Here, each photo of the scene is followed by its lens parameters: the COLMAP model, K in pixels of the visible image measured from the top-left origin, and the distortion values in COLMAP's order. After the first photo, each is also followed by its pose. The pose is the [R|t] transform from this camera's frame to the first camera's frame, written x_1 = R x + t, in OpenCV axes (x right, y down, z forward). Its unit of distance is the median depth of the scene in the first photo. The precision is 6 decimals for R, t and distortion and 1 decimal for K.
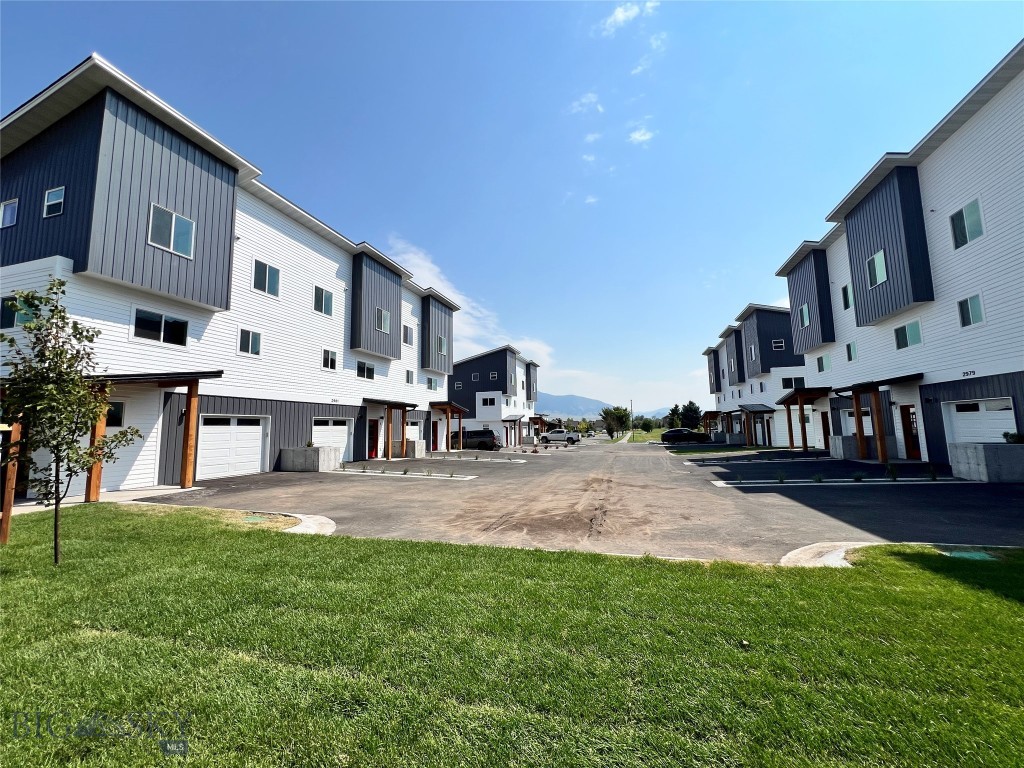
lens RADIAL K [[410.6, 0, 512.0], [0, 410.6, 384.0], [0, 0, 1]] dist [-0.000178, -0.000007]
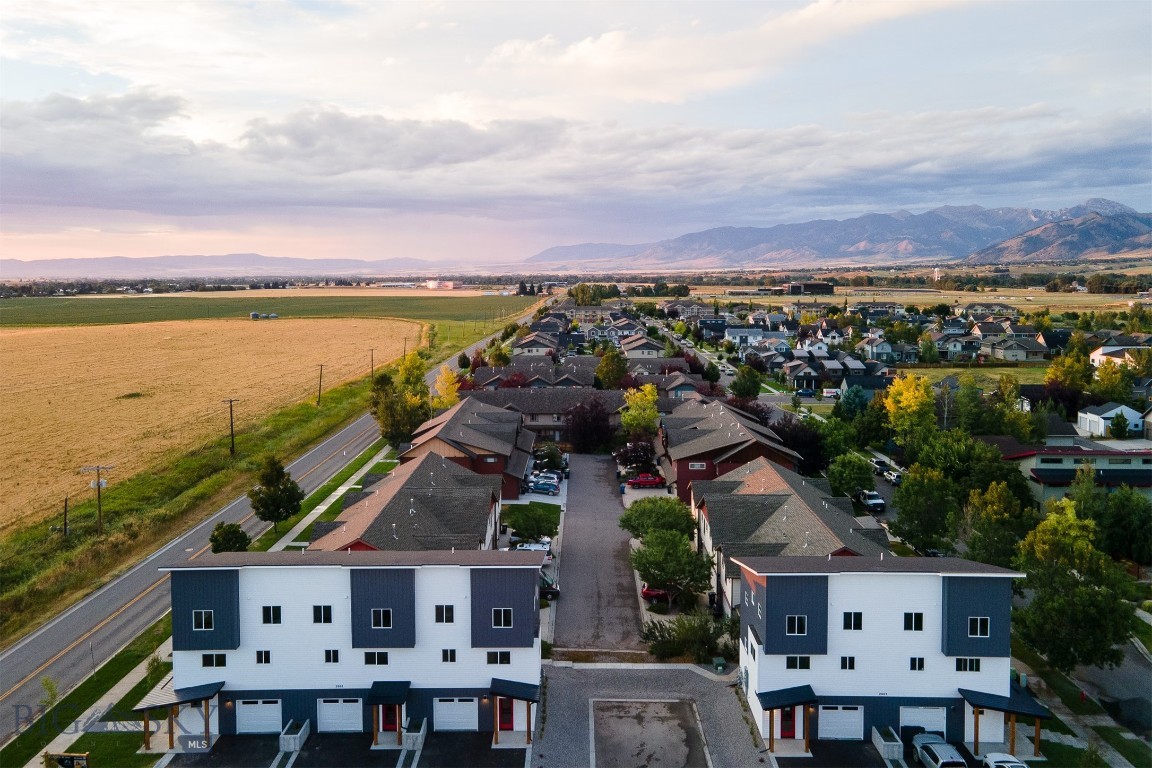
lens RADIAL K [[849.5, 0, 570.7], [0, 849.5, 349.4], [0, 0, 1]] dist [0.040675, 0.002021]
pose [[0.272457, 0.103171, -0.956621, 2.207266], [0.102269, 0.985497, 0.135413, -1.274458], [0.956718, -0.134727, 0.257954, 1.117215]]
